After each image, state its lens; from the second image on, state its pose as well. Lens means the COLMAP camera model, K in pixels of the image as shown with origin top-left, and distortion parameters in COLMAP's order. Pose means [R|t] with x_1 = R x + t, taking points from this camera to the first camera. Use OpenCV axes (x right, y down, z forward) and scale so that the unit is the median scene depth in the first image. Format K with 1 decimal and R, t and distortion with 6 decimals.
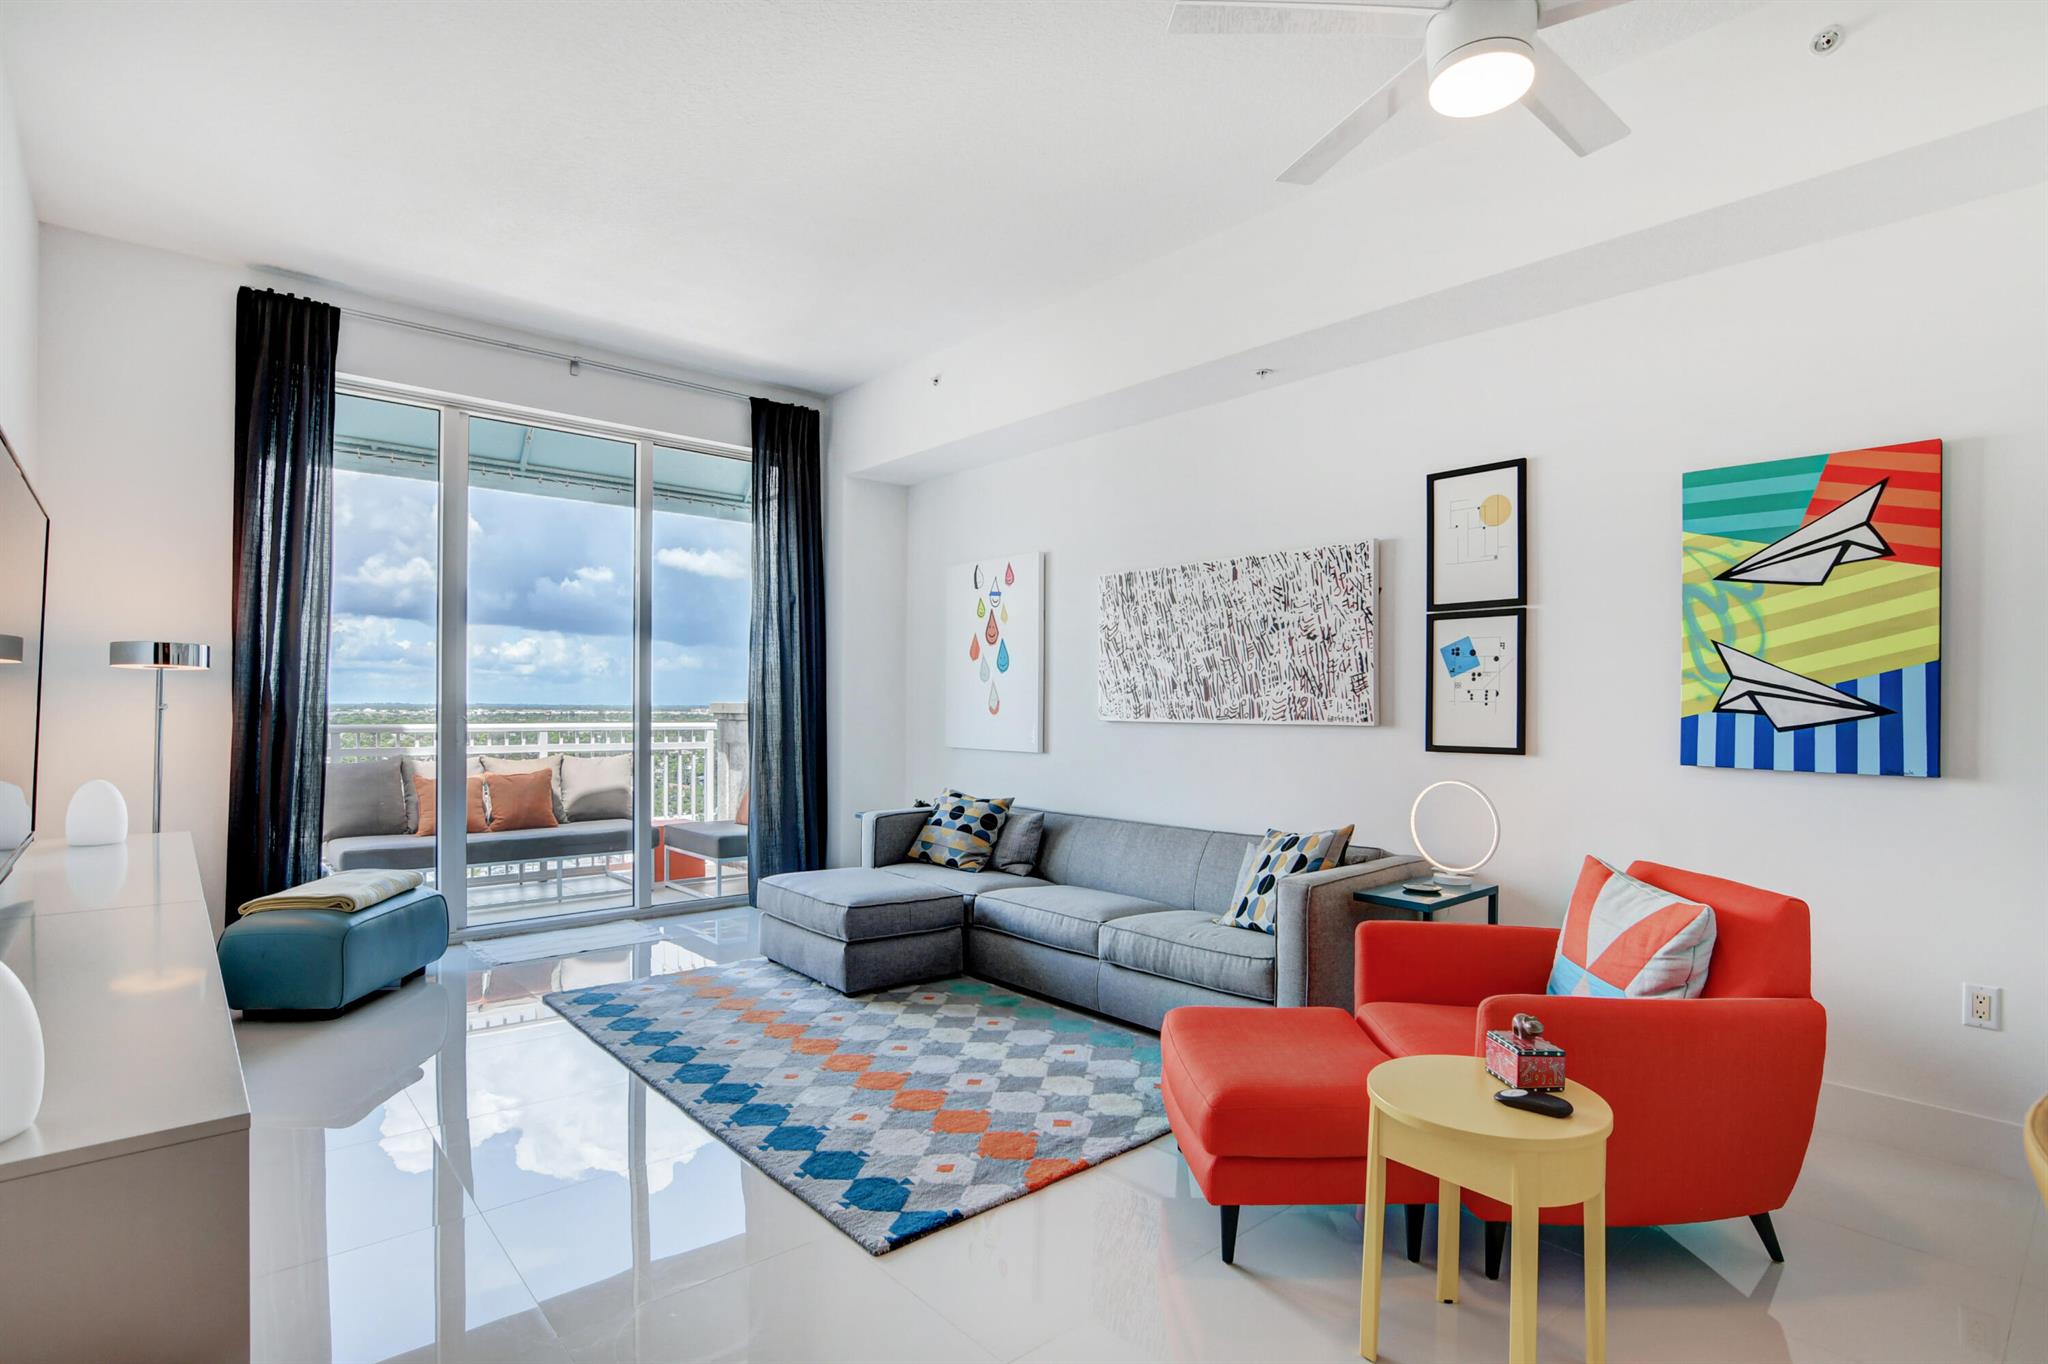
lens RADIAL K [[1003.5, 0, 1008.8], [0, 1003.5, 701.4], [0, 0, 1]] dist [-0.032078, 0.010687]
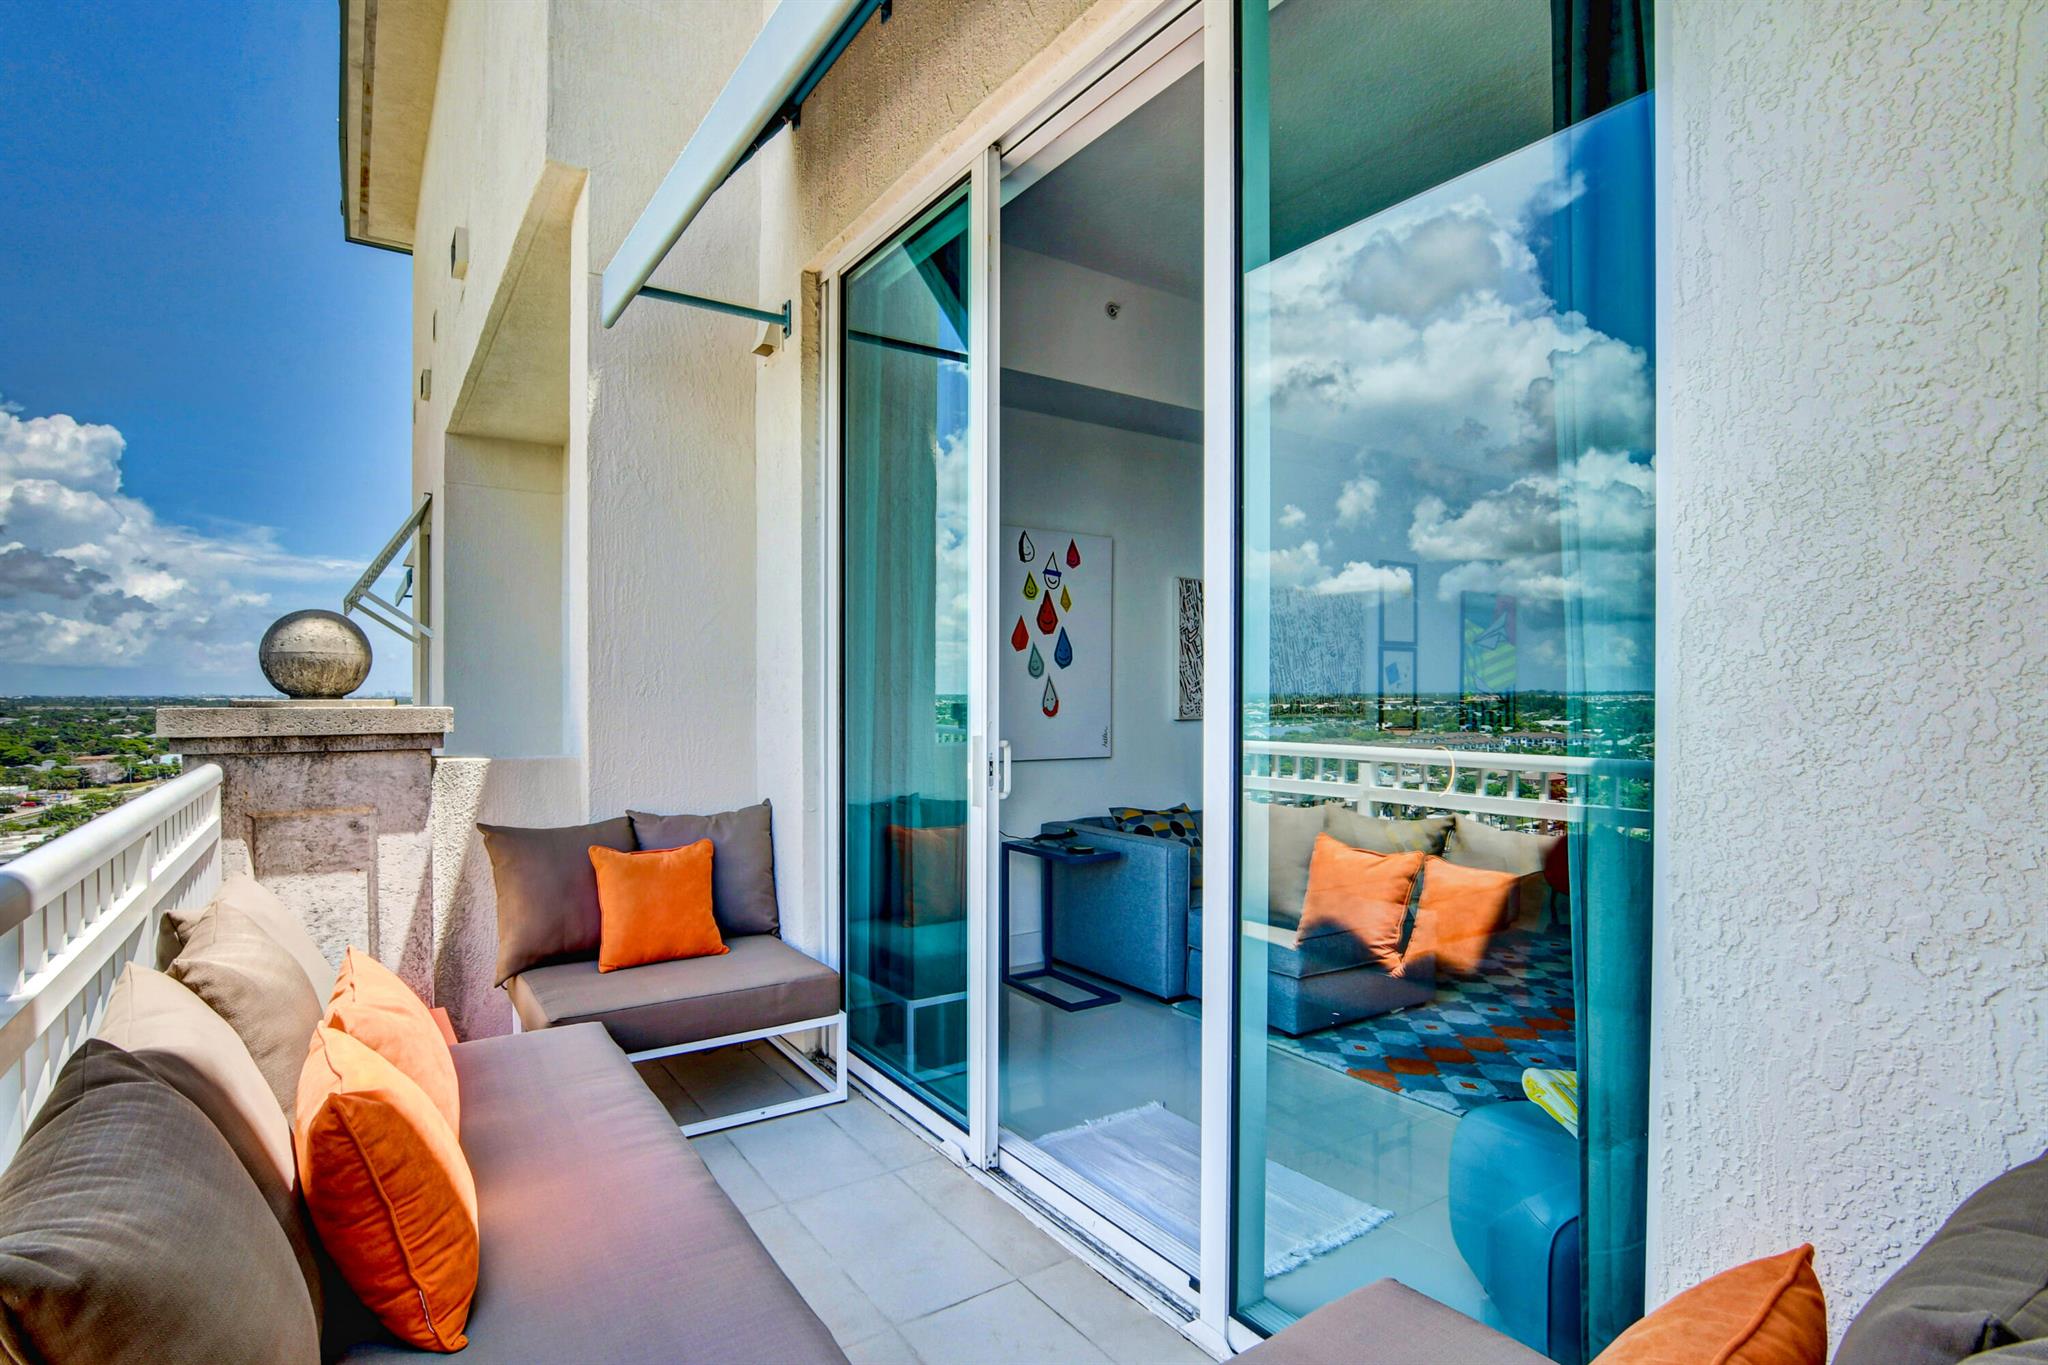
lens RADIAL K [[1003.5, 0, 1022.3], [0, 1003.5, 709.4], [0, 0, 1]] dist [-0.032078, 0.010687]
pose [[0.133501, -0.020172, 0.990843, -1.148166], [-0.004826, 0.999768, 0.021004, -0.014345], [-0.991037, -0.007586, 0.133372, 1.229991]]
